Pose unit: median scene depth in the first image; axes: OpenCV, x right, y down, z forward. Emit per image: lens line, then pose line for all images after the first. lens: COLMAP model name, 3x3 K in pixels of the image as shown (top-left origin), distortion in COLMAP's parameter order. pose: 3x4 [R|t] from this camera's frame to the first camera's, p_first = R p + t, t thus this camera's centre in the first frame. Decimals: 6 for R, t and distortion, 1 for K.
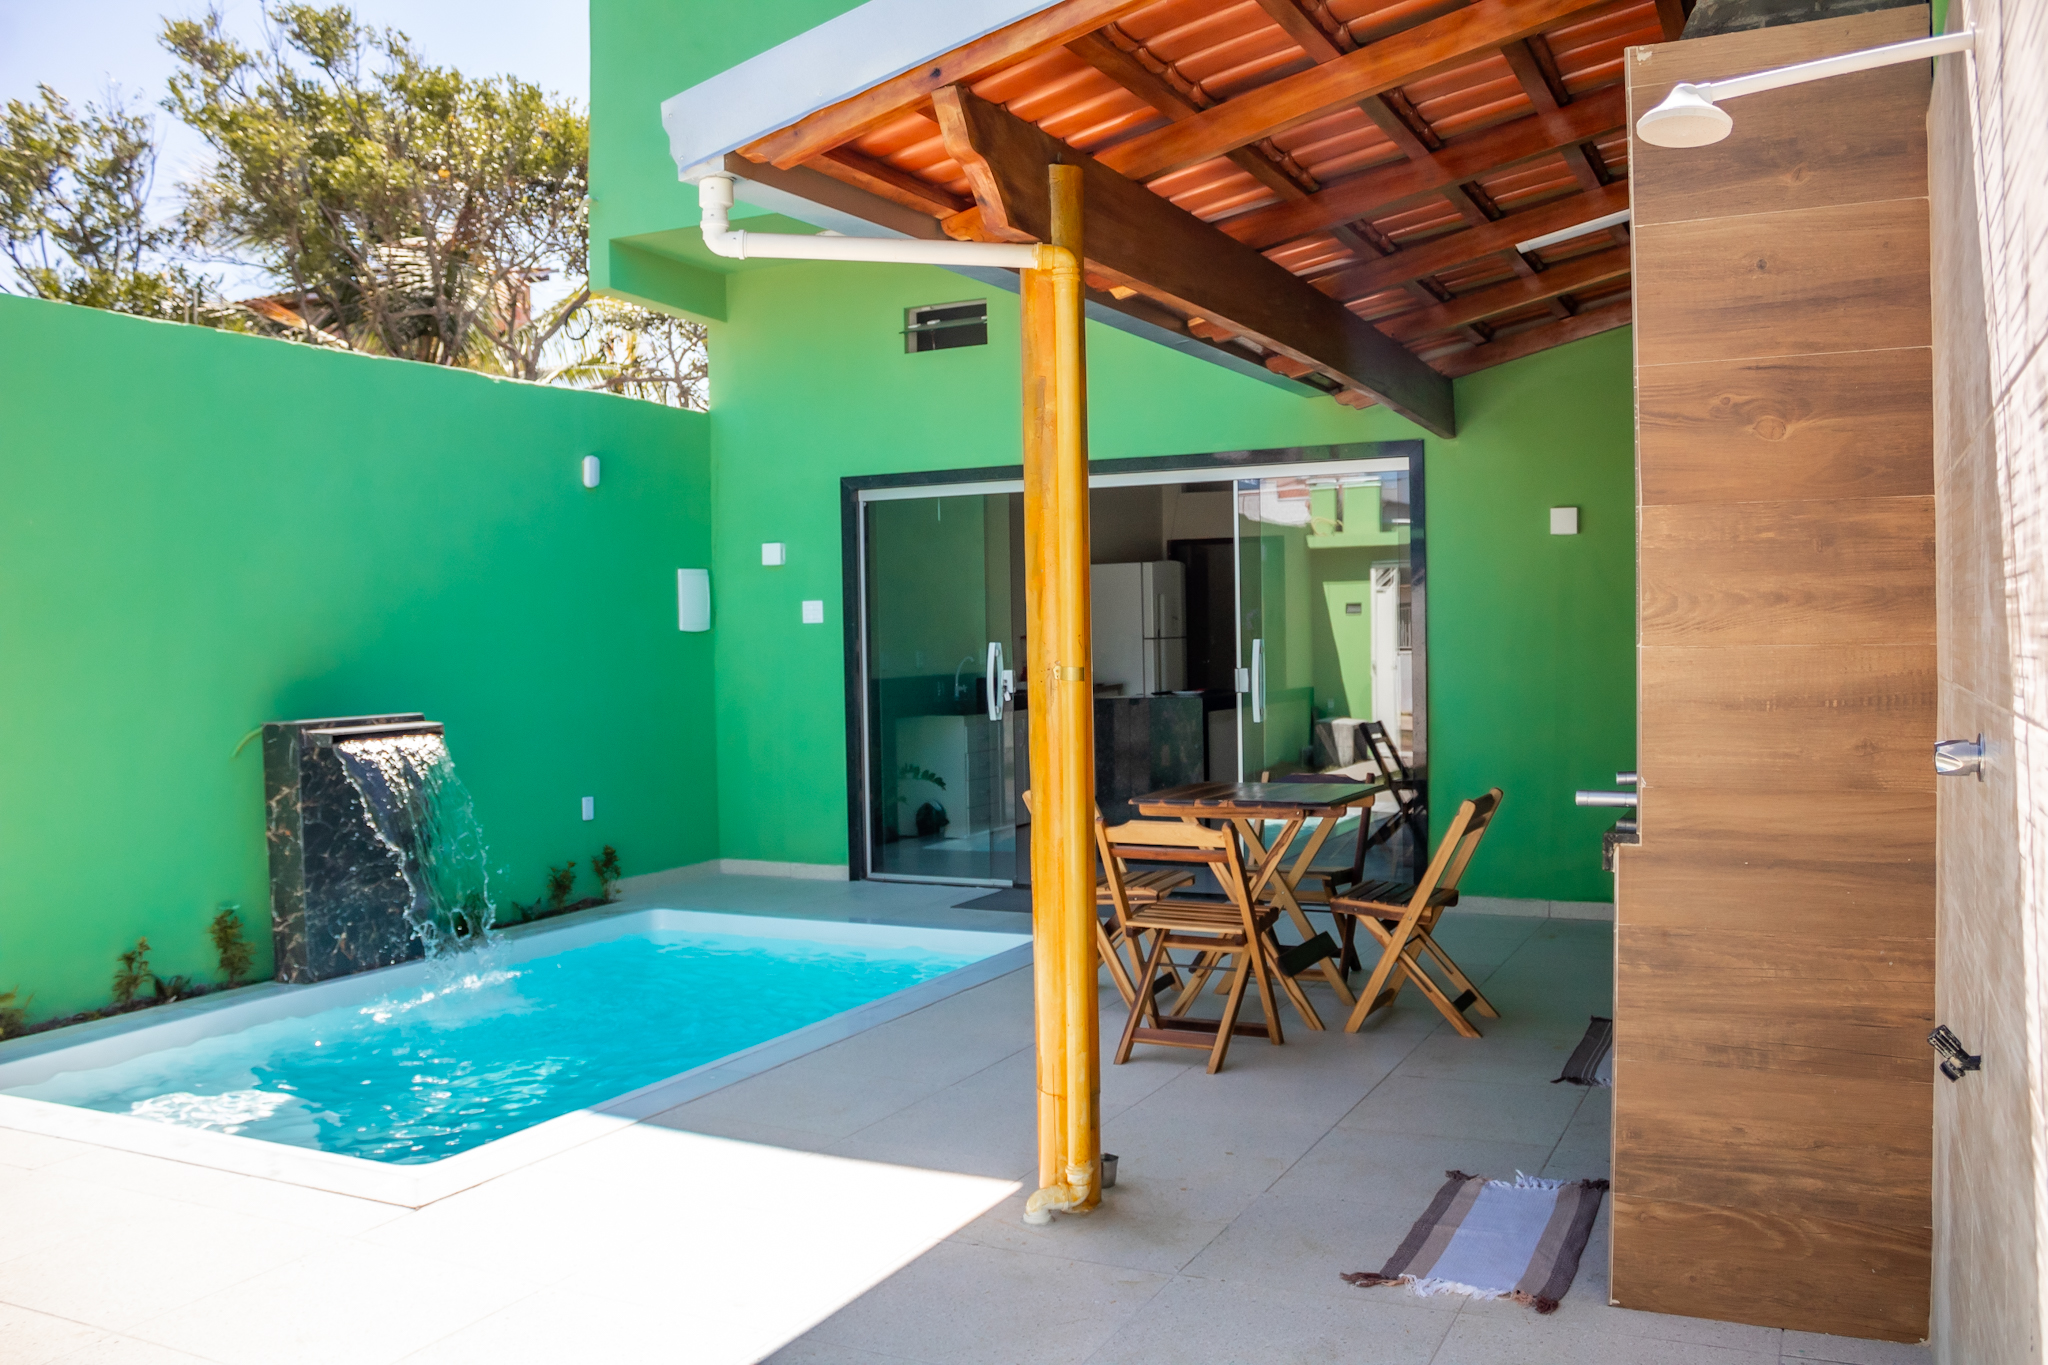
lens RADIAL K [[1752.9, 0, 1024.0], [0, 1752.9, 682.5], [0, 0, 1]] dist [-0.160476, 0.158428]
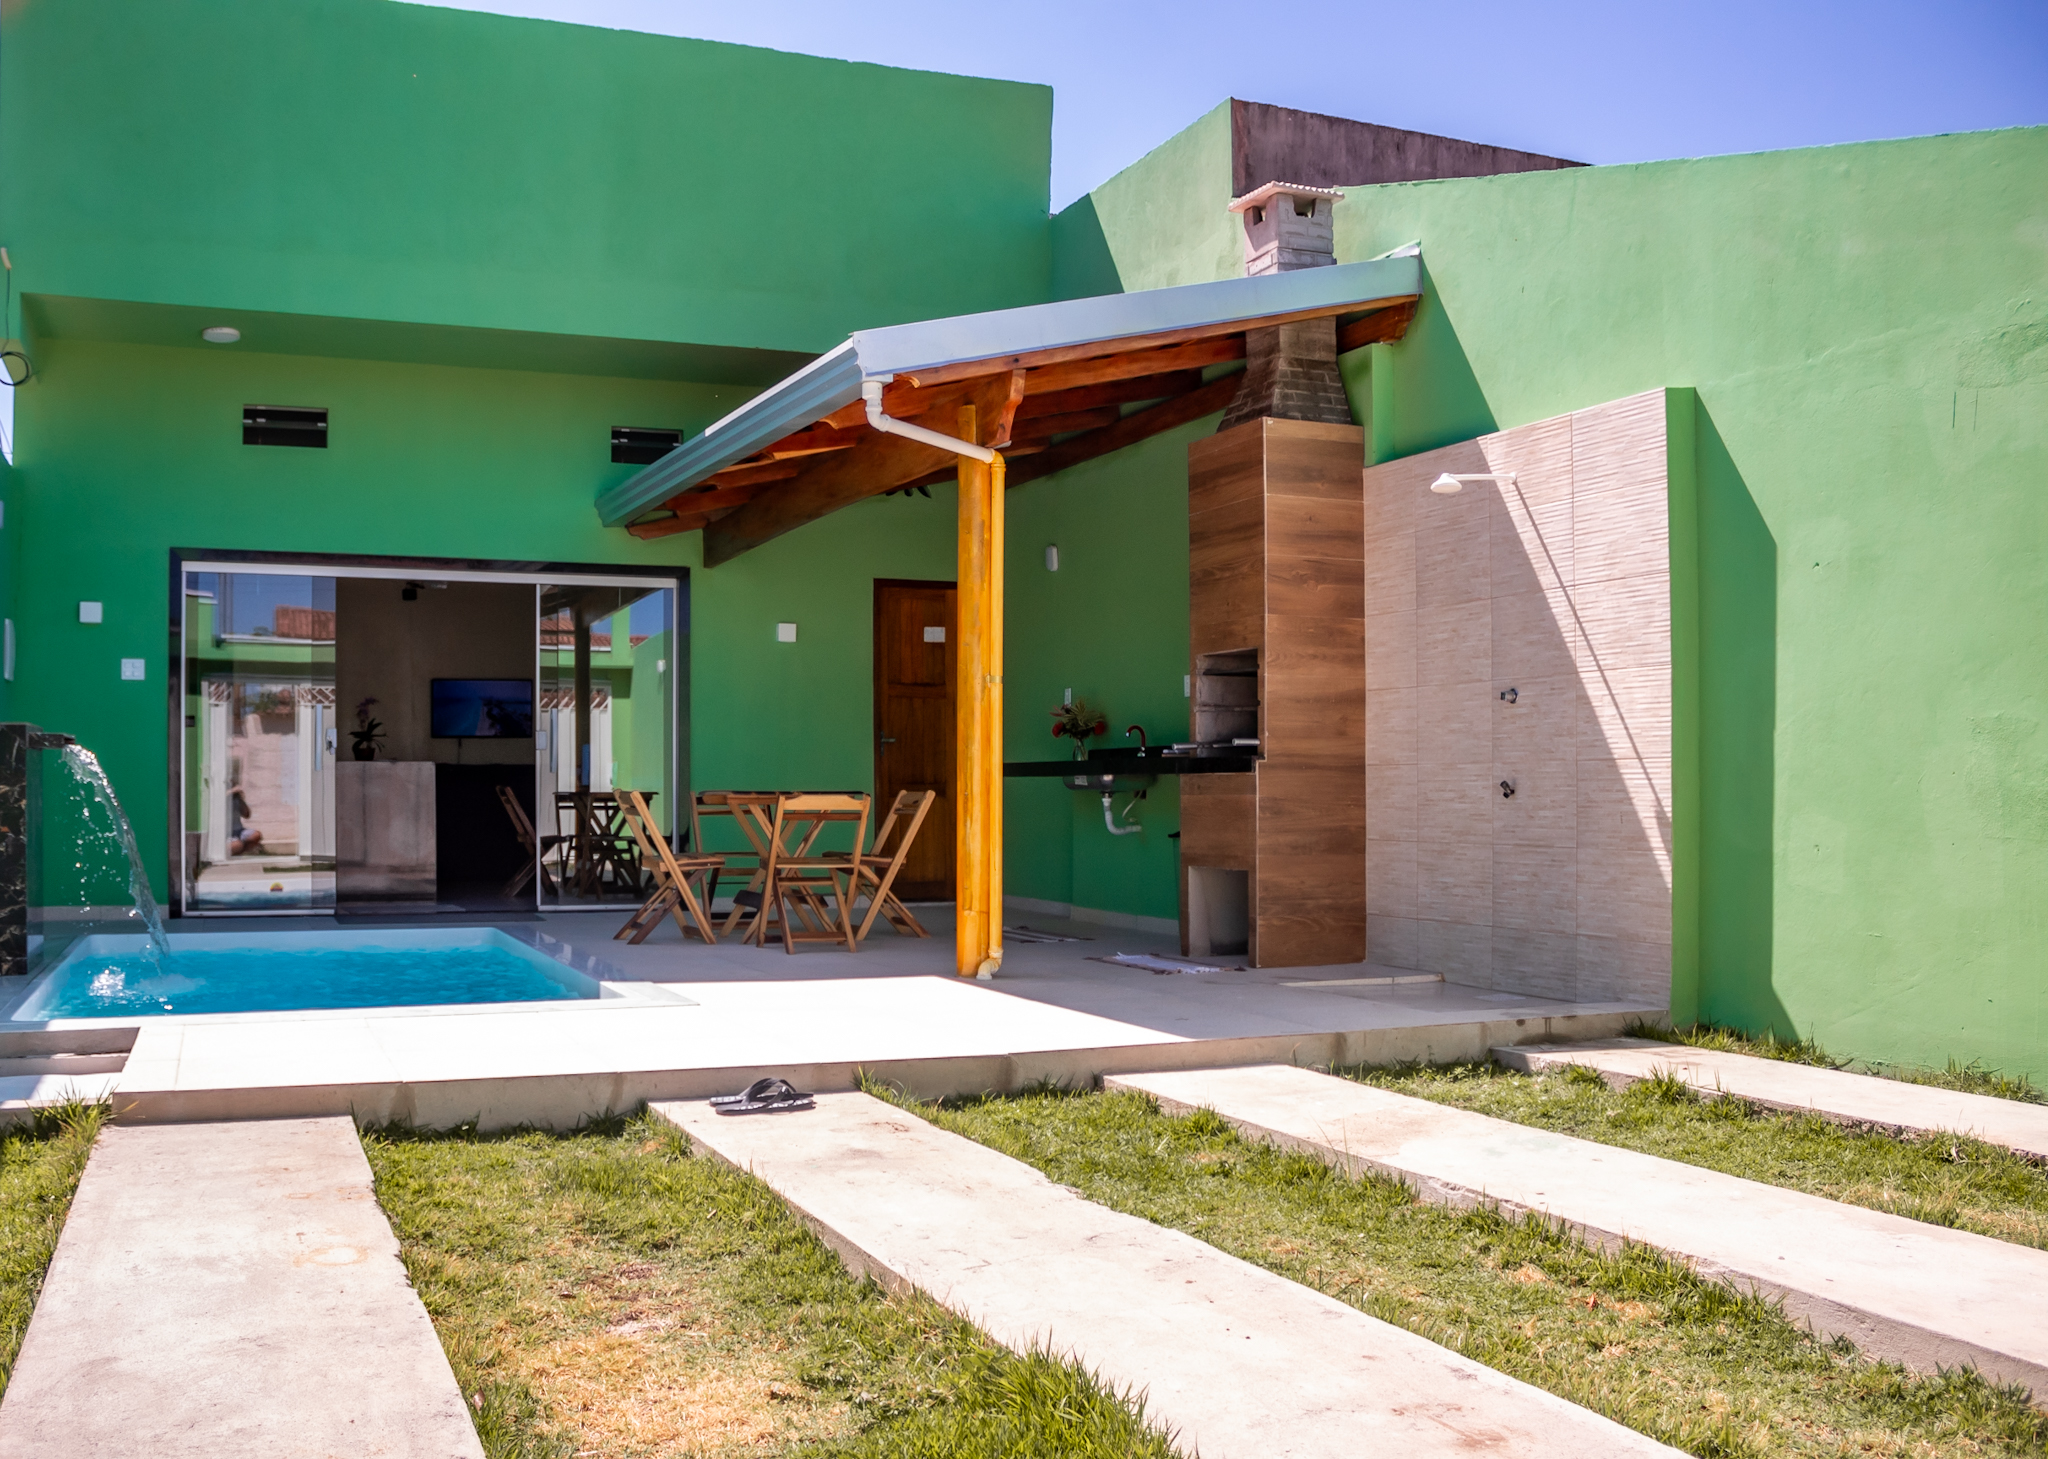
lens RADIAL K [[1858.8, 0, 1023.1], [0, 1858.8, 745.5], [0, 0, 1]] dist [-0.132169, 0.001430]
pose [[0.648925, 0.035173, 0.760039, -1.797336], [0.009632, 0.998471, -0.054432, 0.212939], [-0.760792, 0.042643, 0.647594, -0.372558]]
